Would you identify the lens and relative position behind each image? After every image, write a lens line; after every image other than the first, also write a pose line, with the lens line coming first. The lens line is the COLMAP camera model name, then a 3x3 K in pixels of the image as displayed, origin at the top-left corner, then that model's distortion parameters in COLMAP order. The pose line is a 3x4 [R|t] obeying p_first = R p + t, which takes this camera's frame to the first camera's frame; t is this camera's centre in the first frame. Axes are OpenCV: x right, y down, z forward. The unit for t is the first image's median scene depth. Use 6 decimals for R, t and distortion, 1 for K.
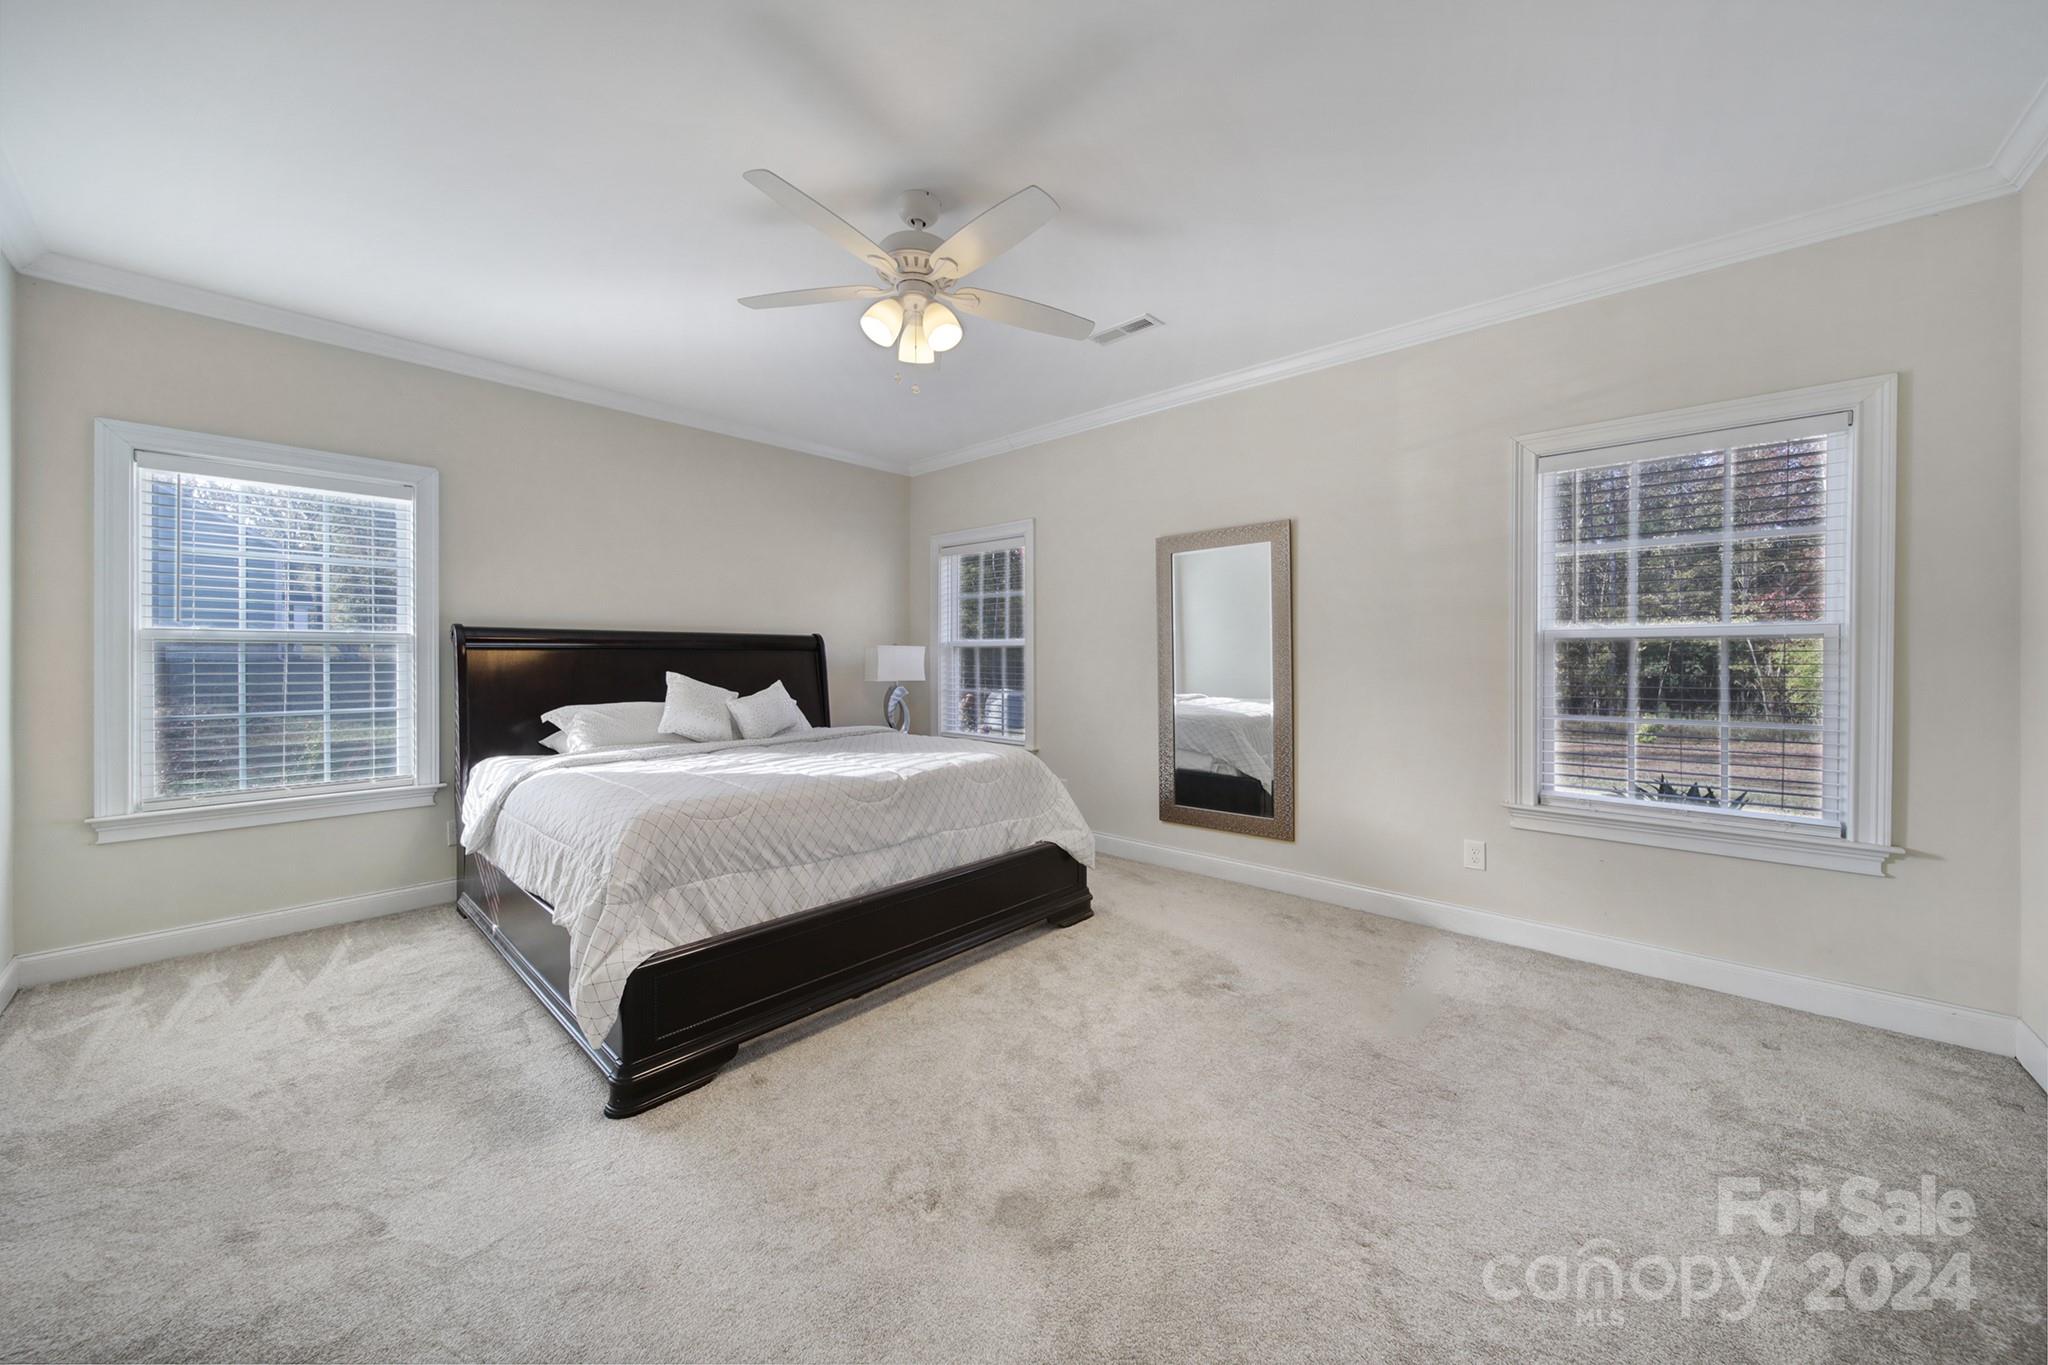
lens RADIAL K [[721.0, 0, 1023.7], [0, 721.0, 677.6], [0, 0, 1]] dist [-0.004433, -0.000182]
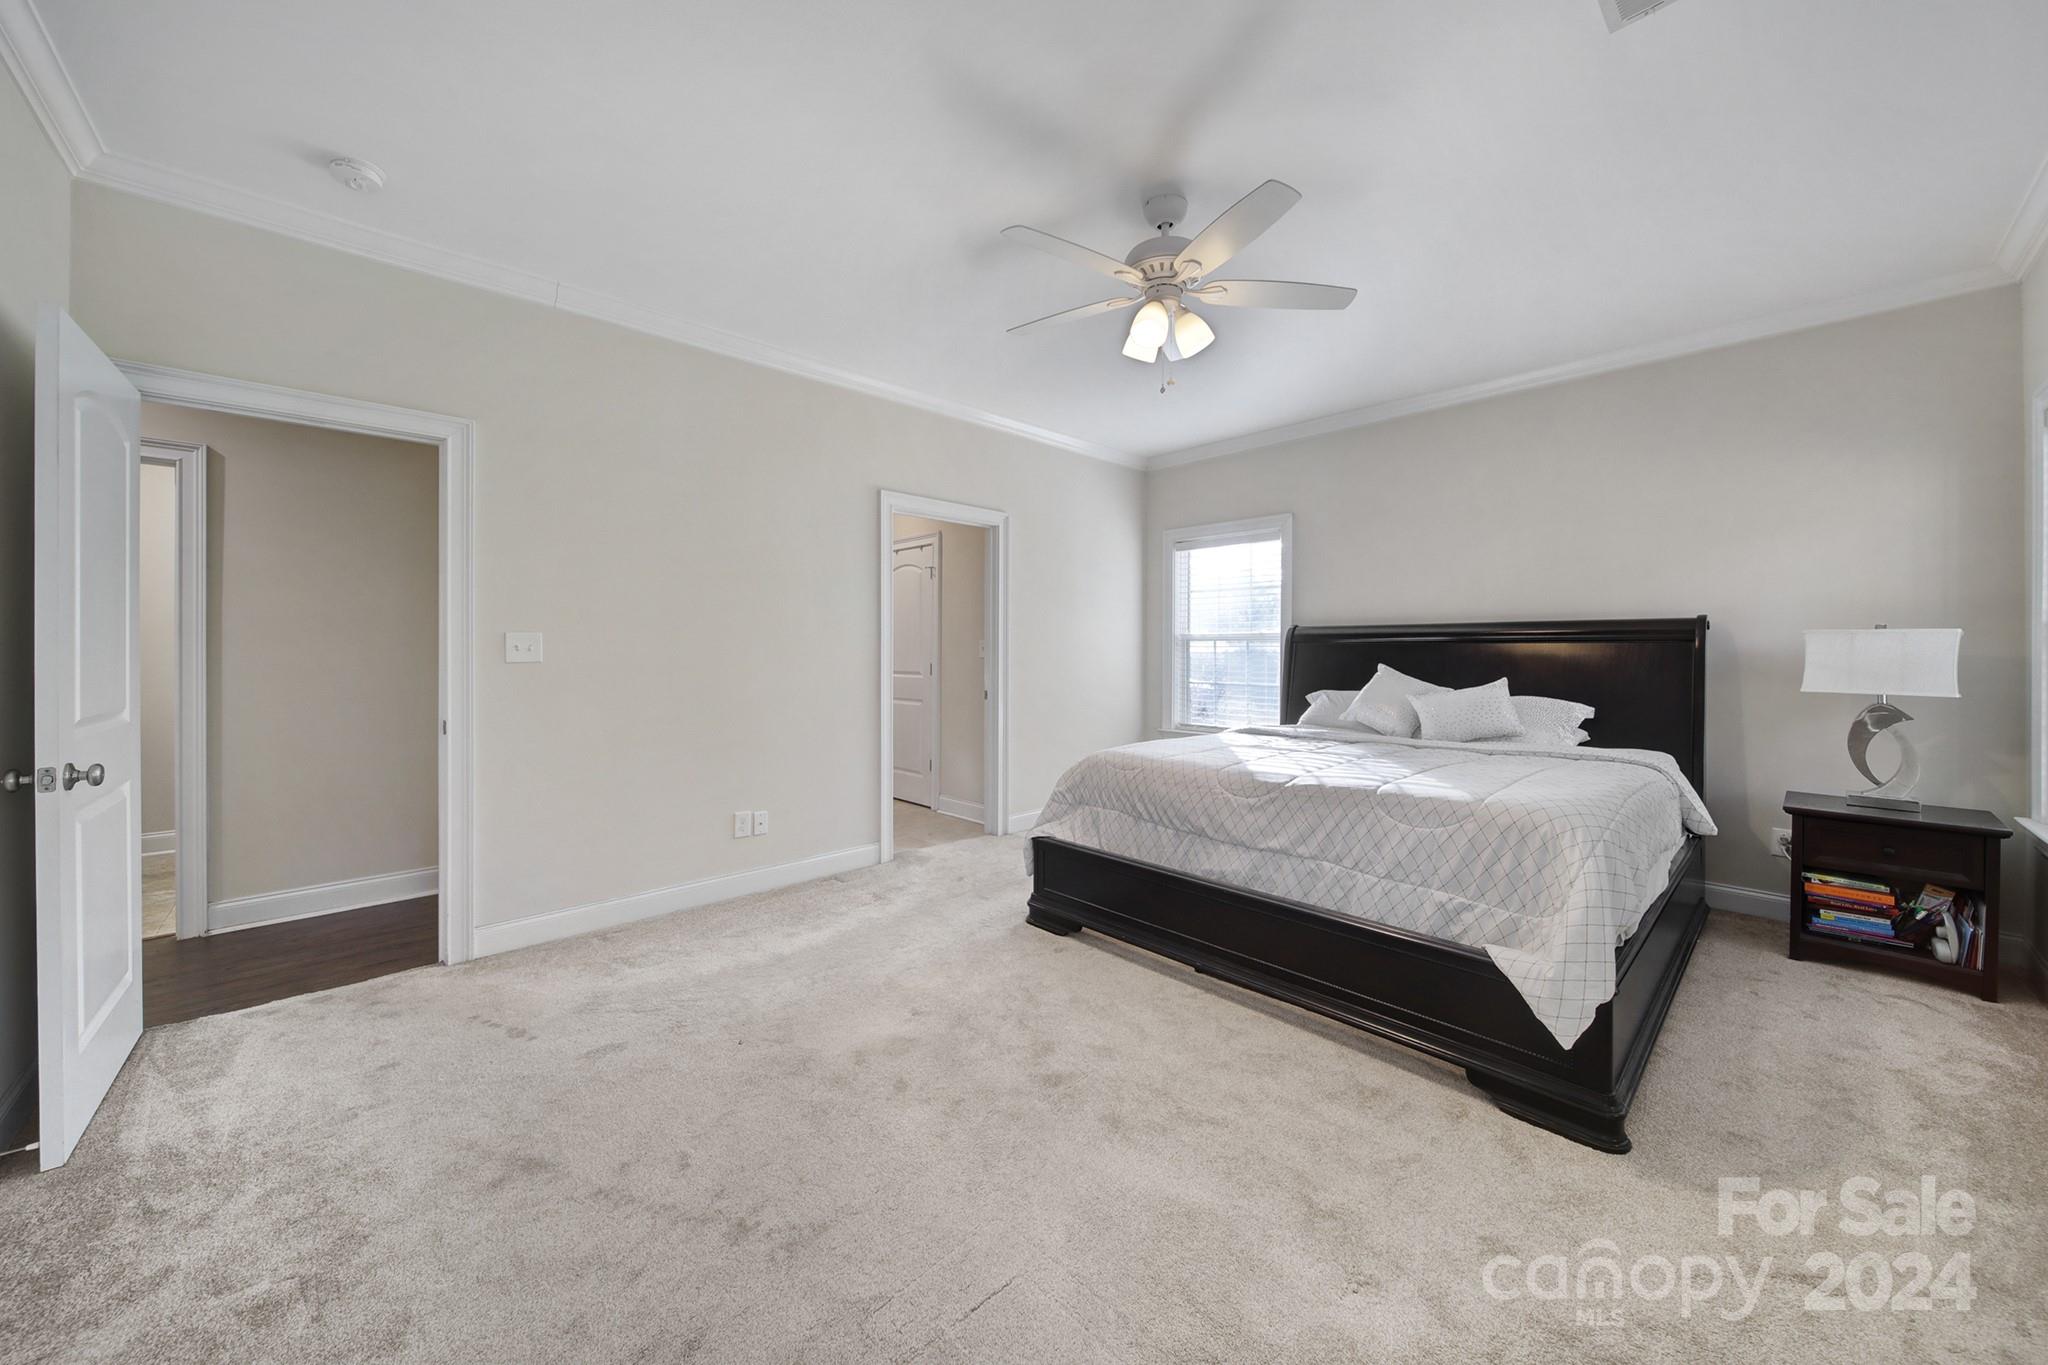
lens RADIAL K [[721.0, 0, 1023.7], [0, 721.0, 677.6], [0, 0, 1]] dist [-0.004433, -0.000182]
pose [[-0.079612, 0.034773, -0.996219, 0.816722], [-0.025843, 0.998983, 0.036935, -0.019013], [0.996491, 0.028686, -0.078632, 0.808302]]
